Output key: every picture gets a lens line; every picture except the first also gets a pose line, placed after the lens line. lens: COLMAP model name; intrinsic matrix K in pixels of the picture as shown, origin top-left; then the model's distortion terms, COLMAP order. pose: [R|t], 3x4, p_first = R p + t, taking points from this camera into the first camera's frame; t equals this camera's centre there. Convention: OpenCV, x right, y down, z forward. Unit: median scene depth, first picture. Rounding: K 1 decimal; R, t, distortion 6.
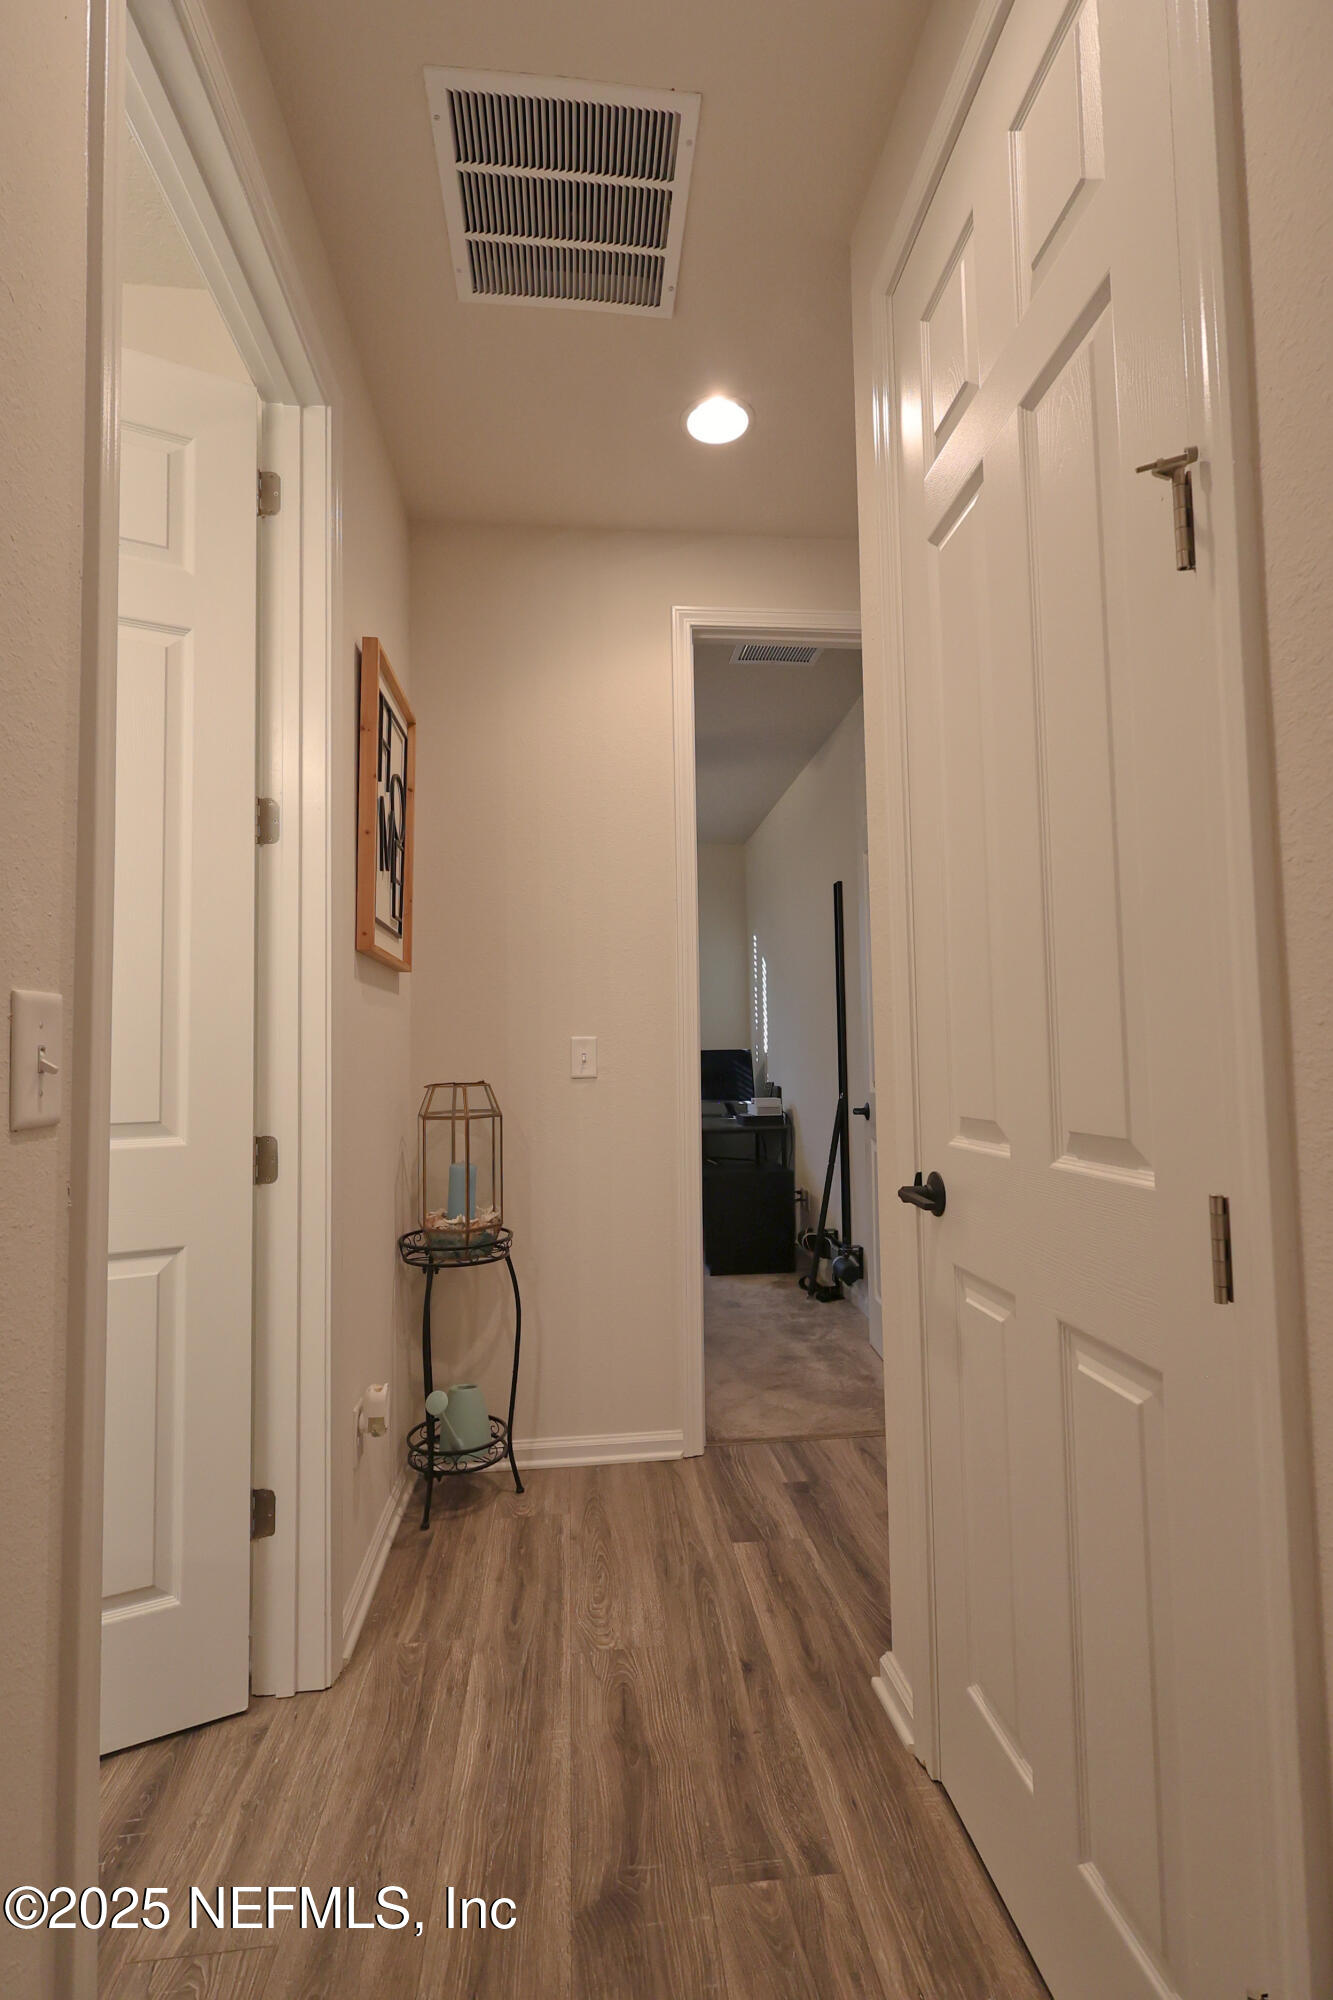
lens RADIAL K [[927.4, 0, 666.5], [0, 927.4, 1000.0], [0, 0, 1]] dist [0.000042, 0.001388]
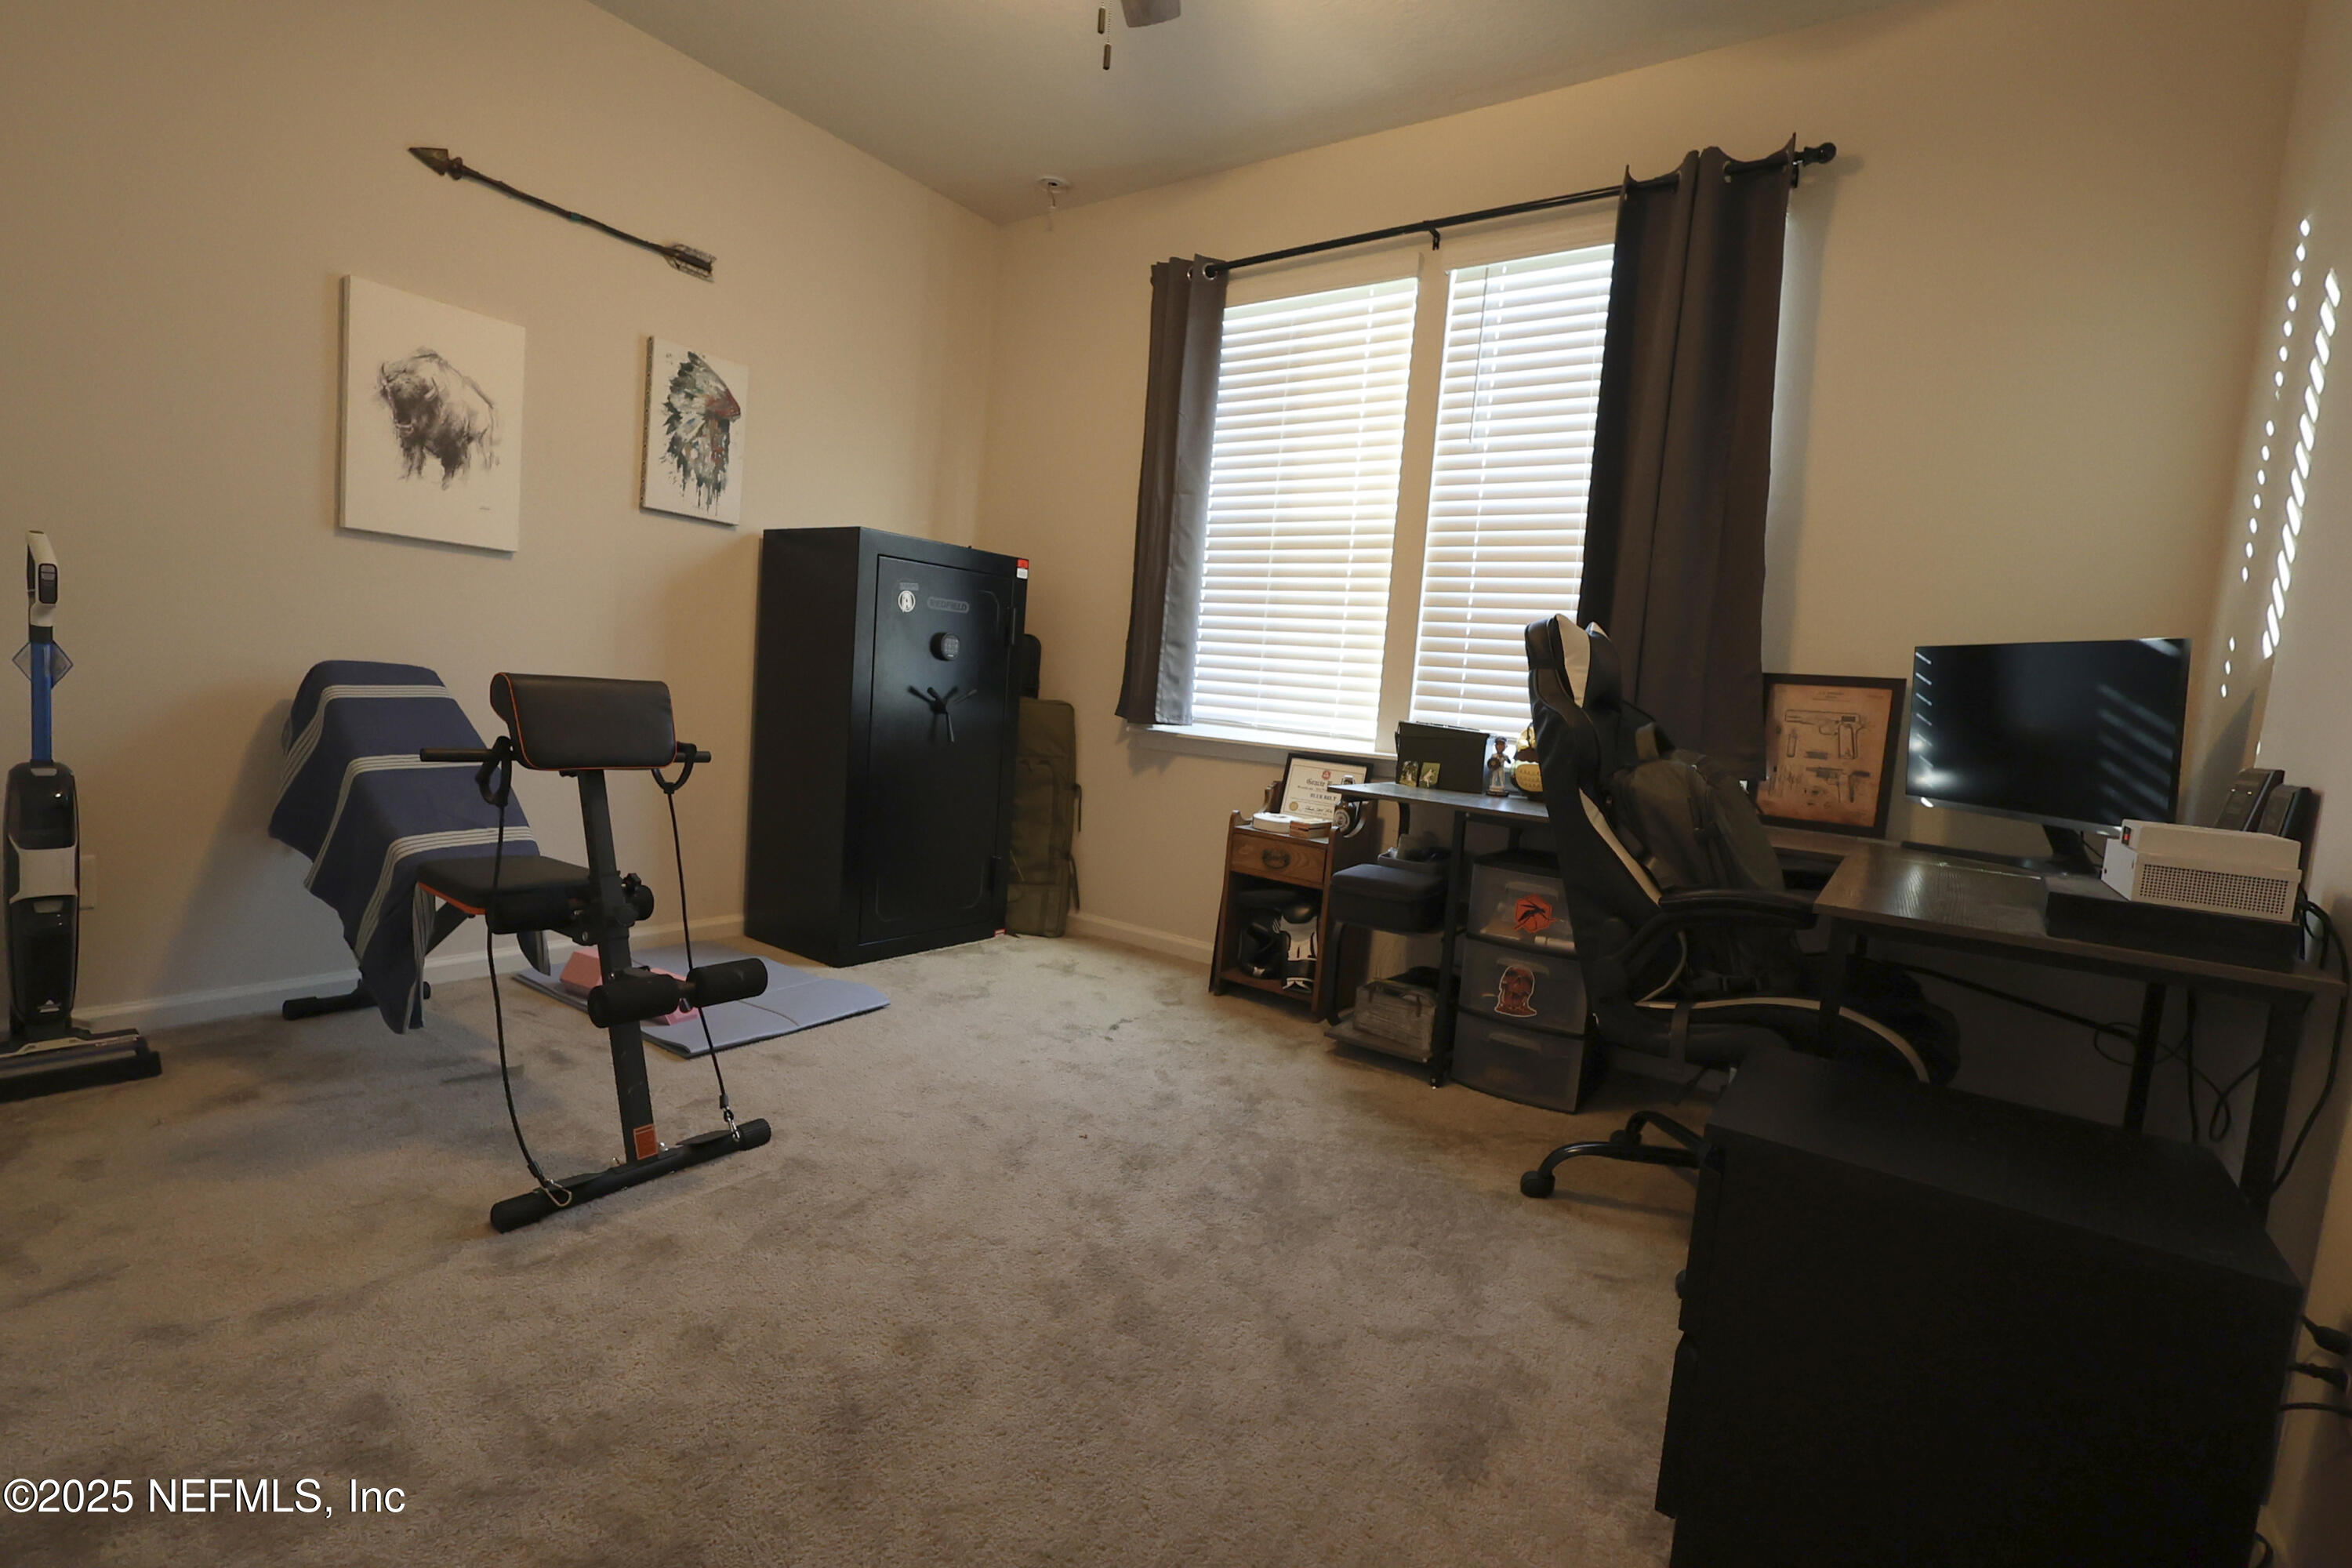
lens RADIAL K [[1090.6, 0, 1173.9], [0, 1090.6, 781.3], [0, 0, 1]] dist [0.000042, 0.001388]
pose [[0.745070, 0.135694, -0.653037, 0.083710], [-0.057926, 0.988552, 0.139320, 0.065100], [0.664466, -0.065975, 0.744400, 0.583246]]
